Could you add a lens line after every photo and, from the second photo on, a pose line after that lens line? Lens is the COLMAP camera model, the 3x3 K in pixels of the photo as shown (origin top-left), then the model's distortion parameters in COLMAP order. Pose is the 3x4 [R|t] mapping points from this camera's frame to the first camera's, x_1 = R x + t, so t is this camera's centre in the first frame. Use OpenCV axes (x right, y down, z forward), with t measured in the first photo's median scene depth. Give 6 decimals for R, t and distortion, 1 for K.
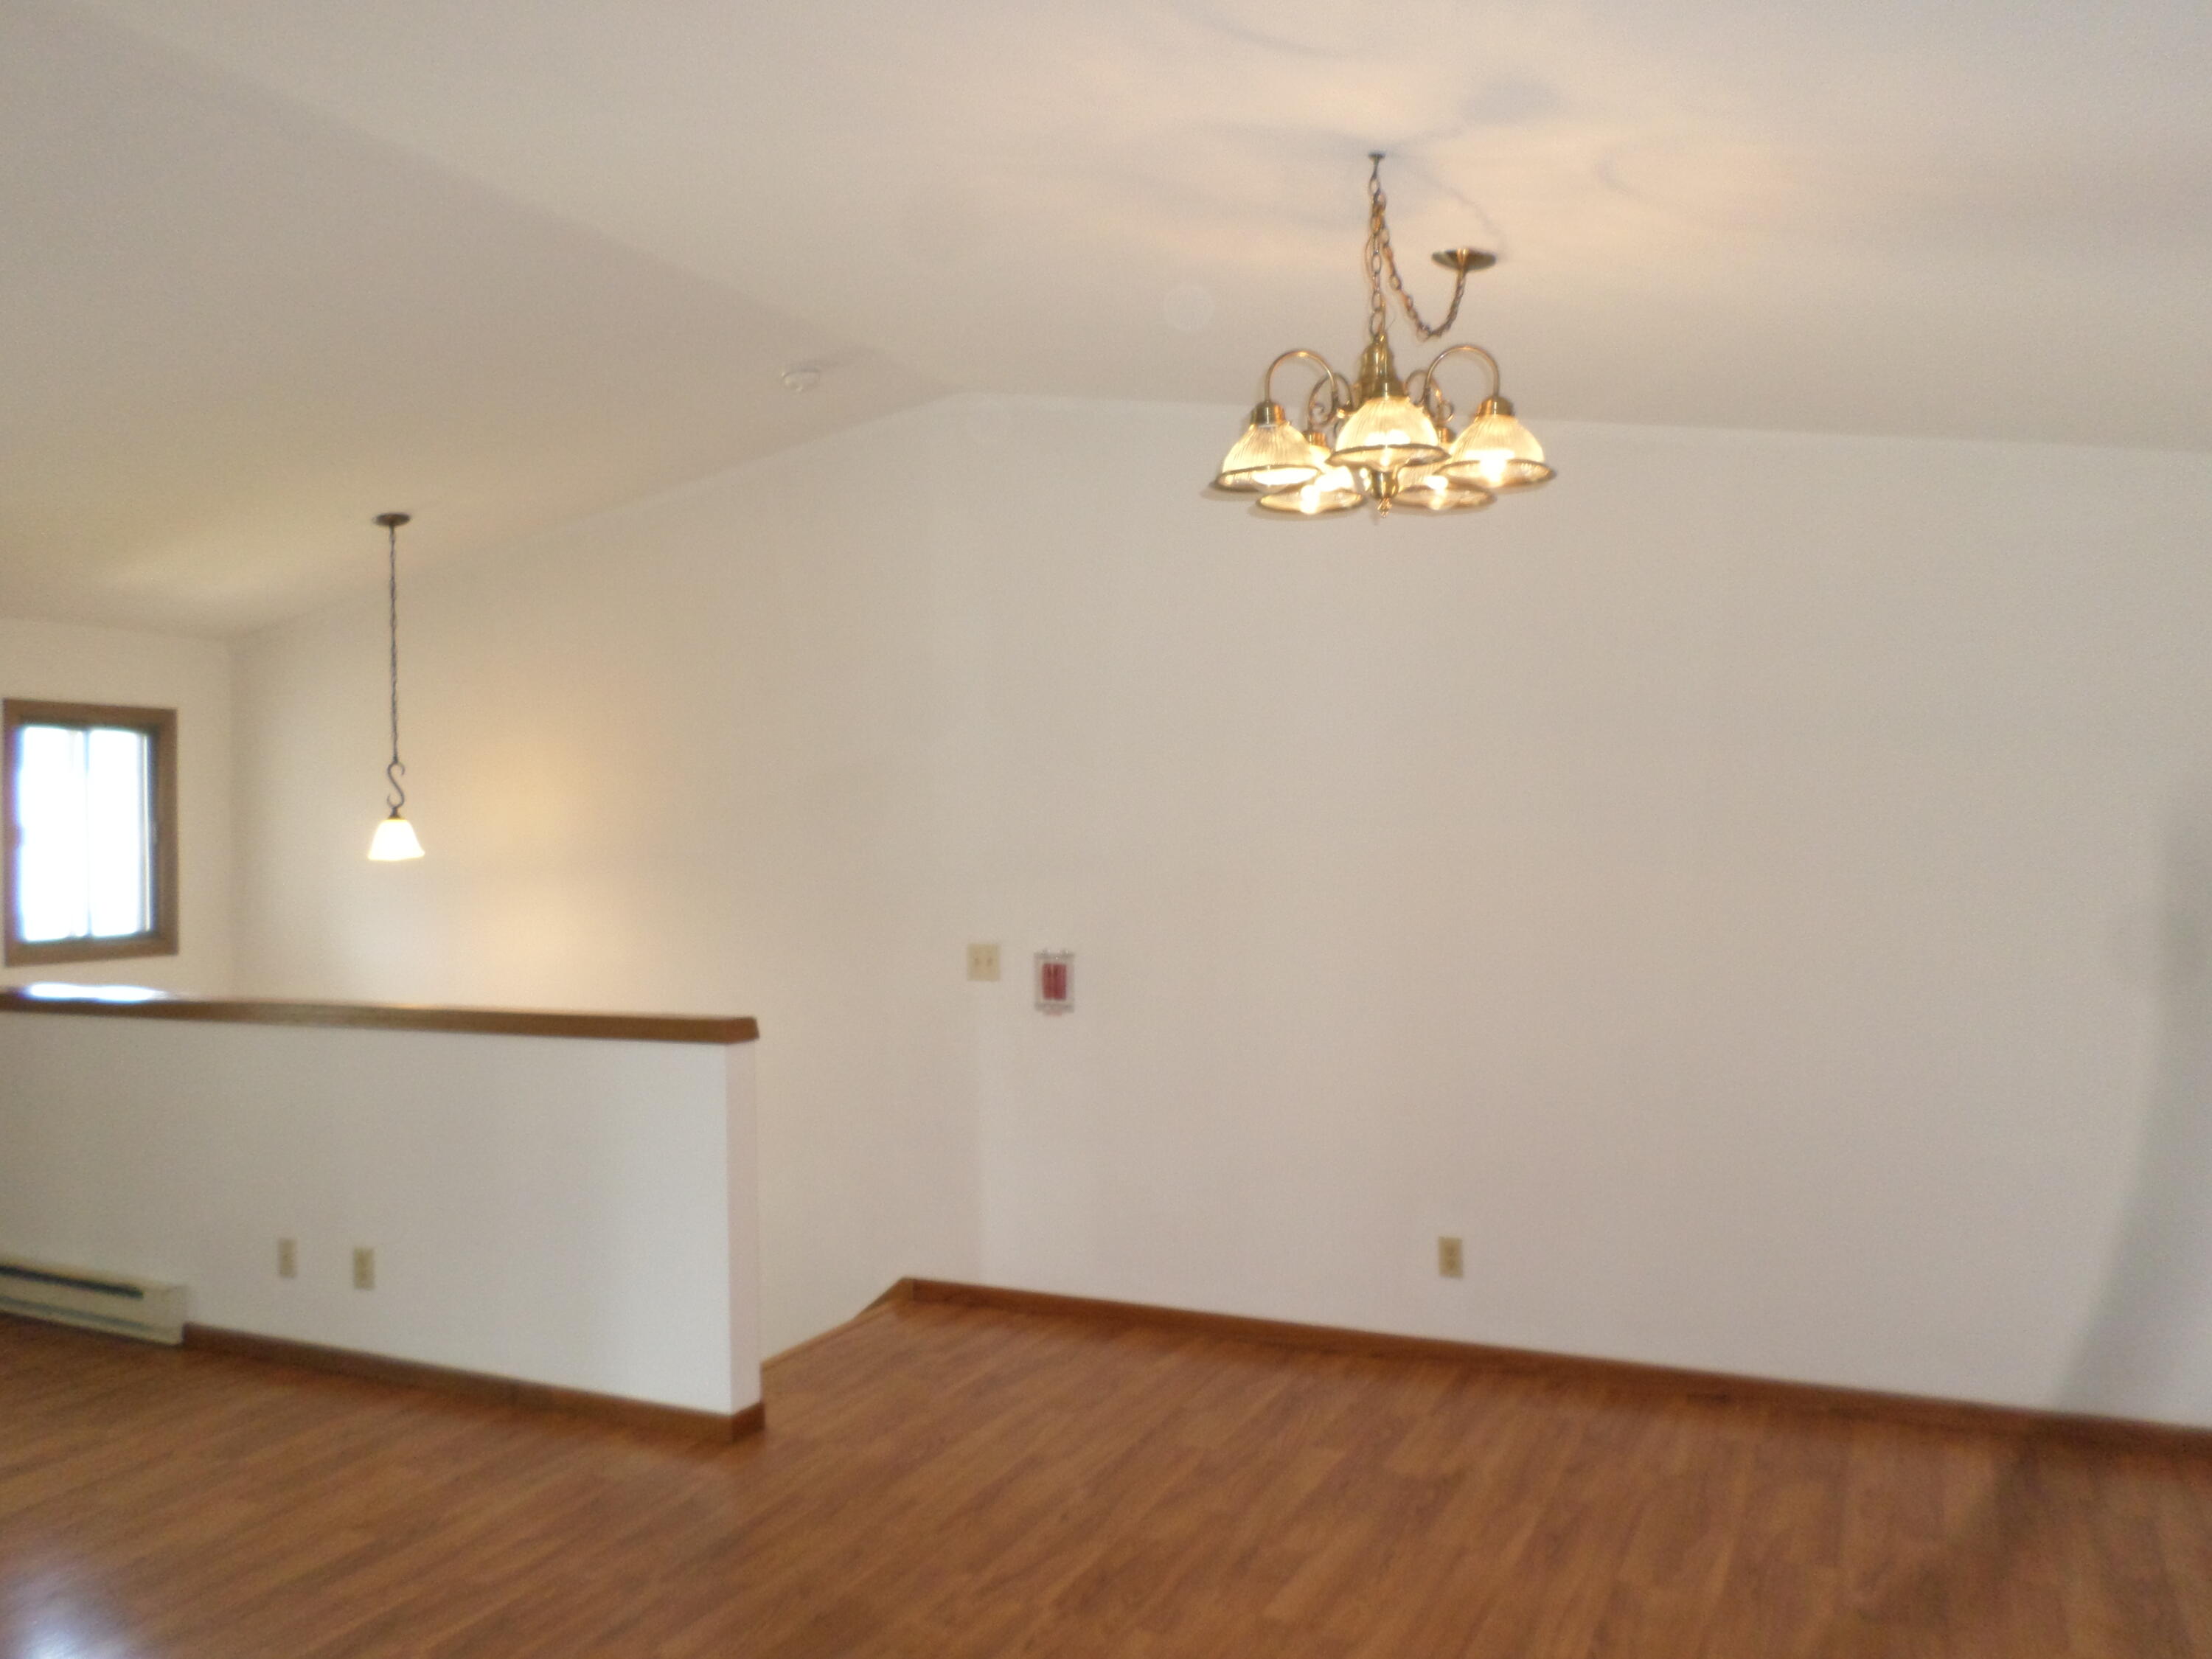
lens RADIAL K [[1695.3, 0, 1100.1], [0, 1695.3, 820.2], [0, 0, 1]] dist [-0.004822, -0.003581]
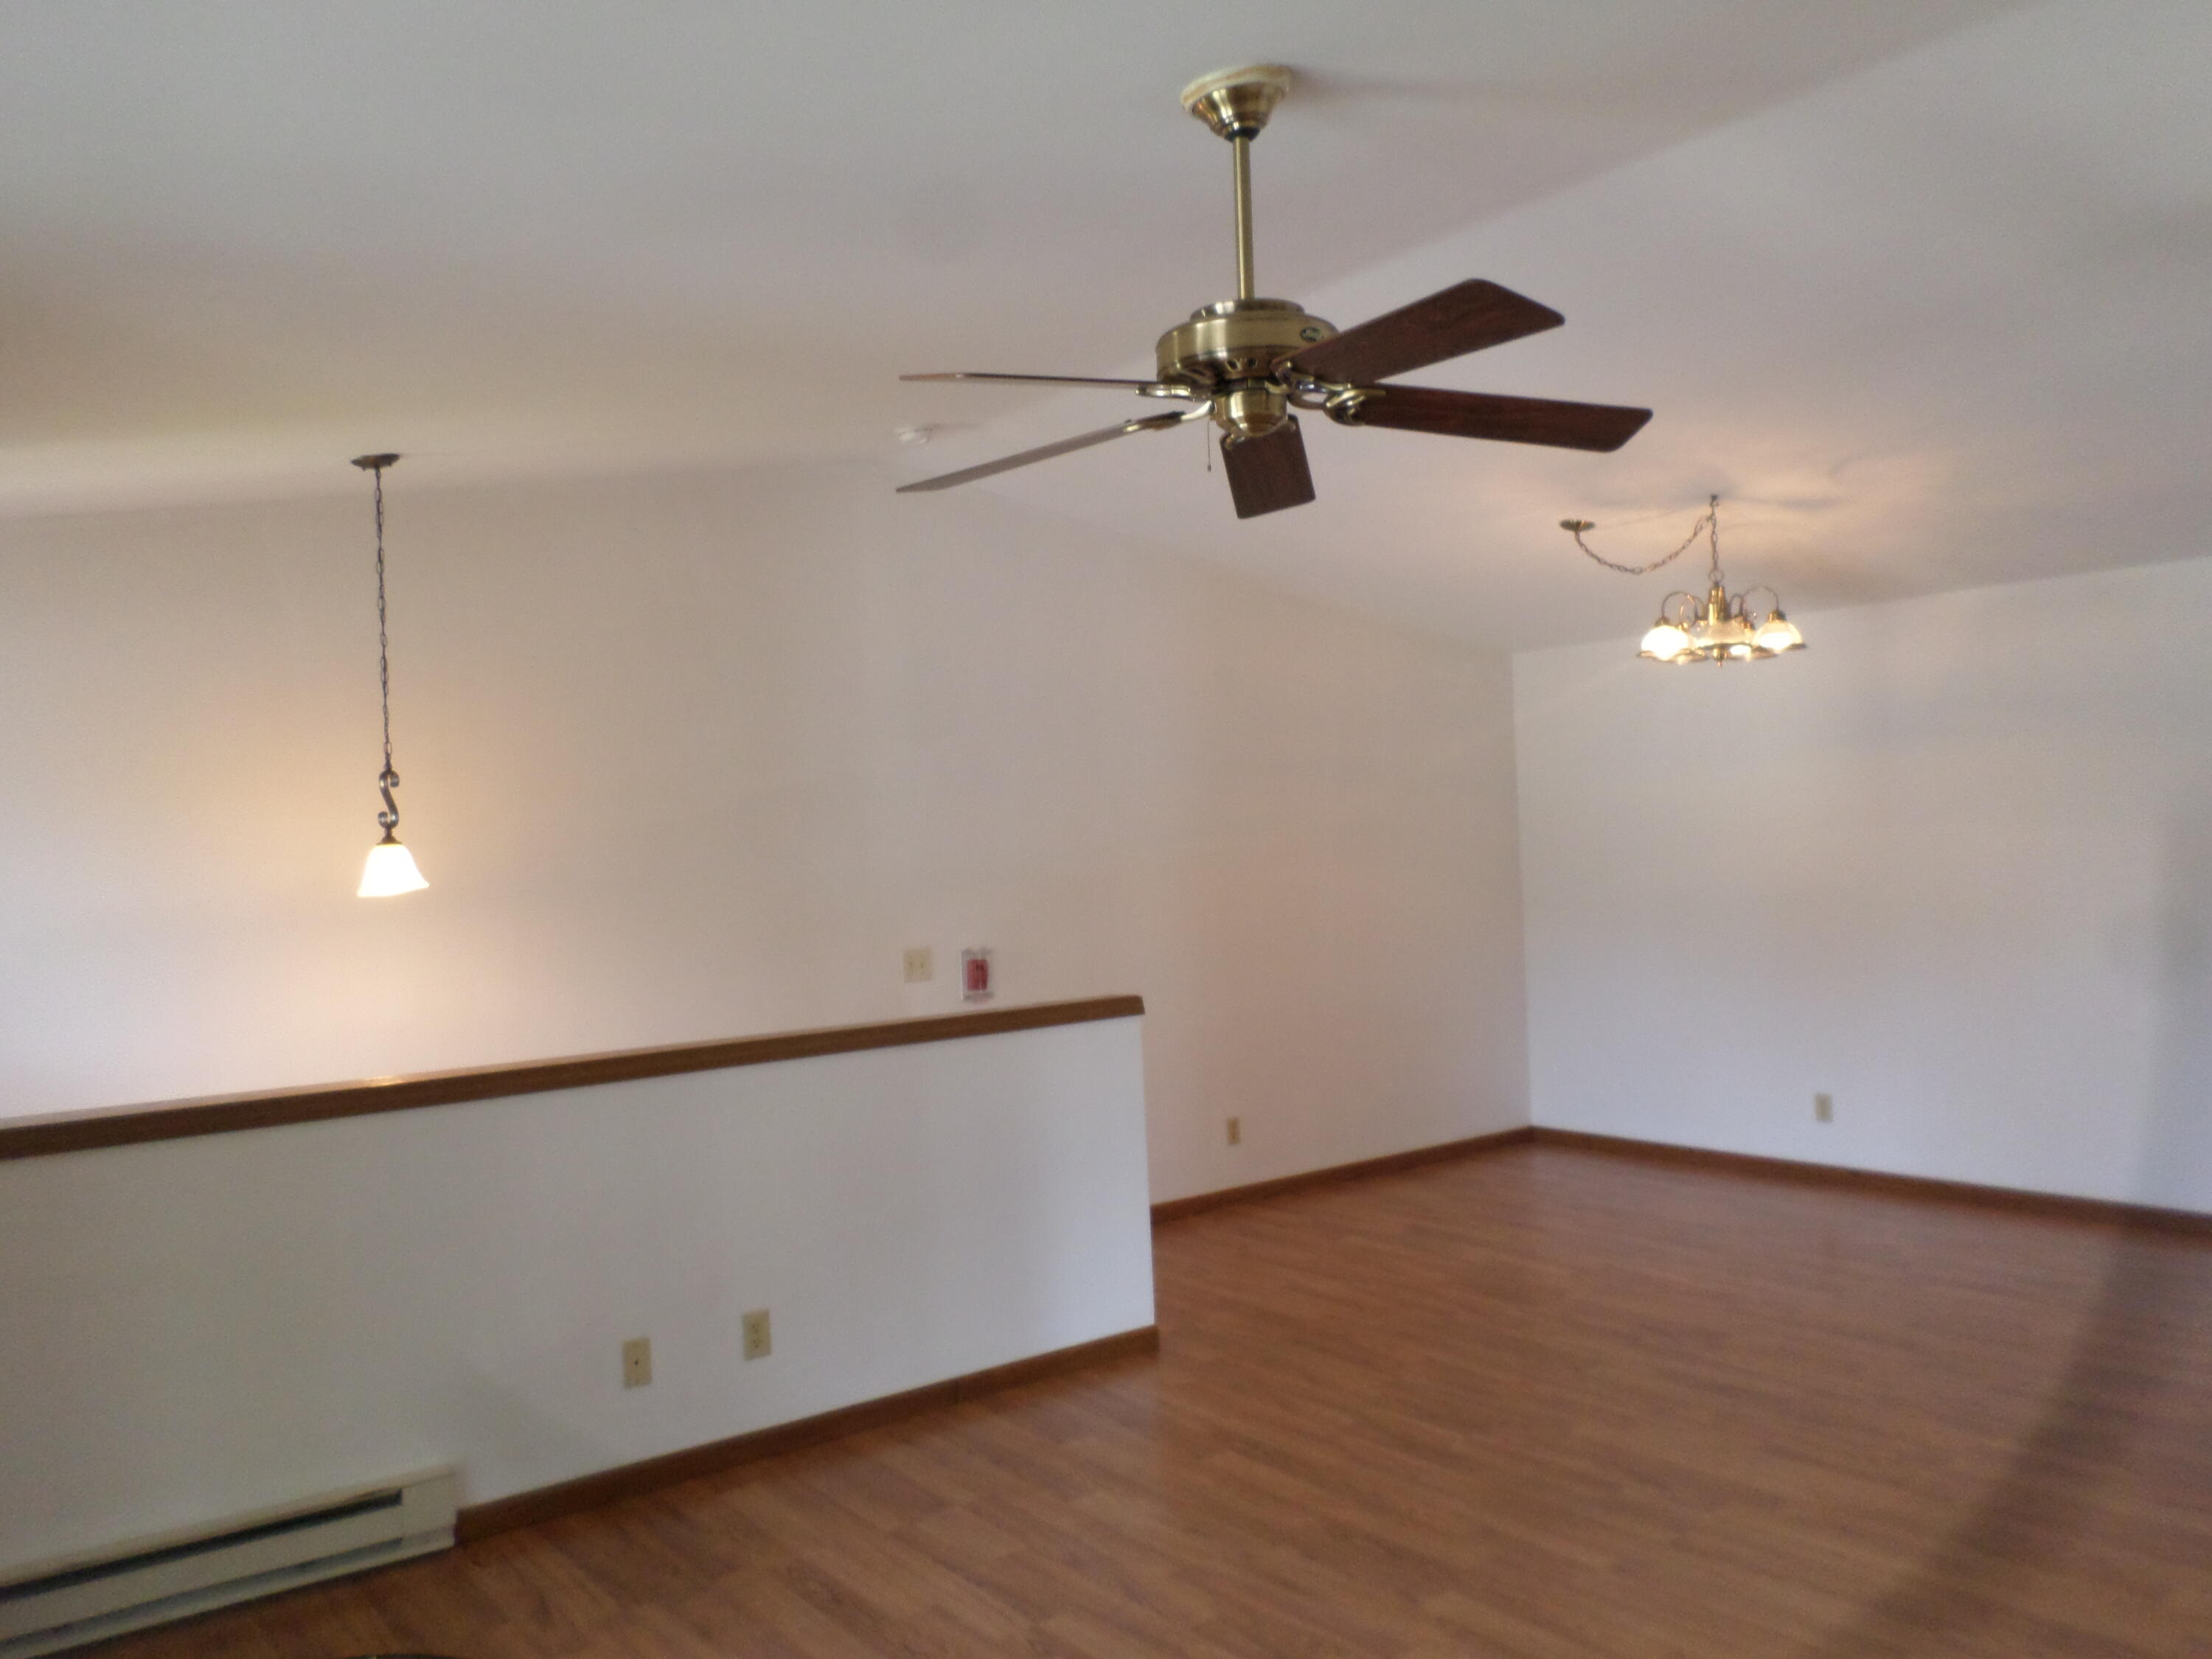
lens RADIAL K [[1695.3, 0, 1100.1], [0, 1695.3, 820.2], [0, 0, 1]] dist [-0.004822, -0.003581]
pose [[0.457729, 0.007752, 0.889058, -1.141814], [0.034446, 0.999057, -0.026446, 0.024477], [-0.888424, 0.042730, 0.457030, 0.420113]]
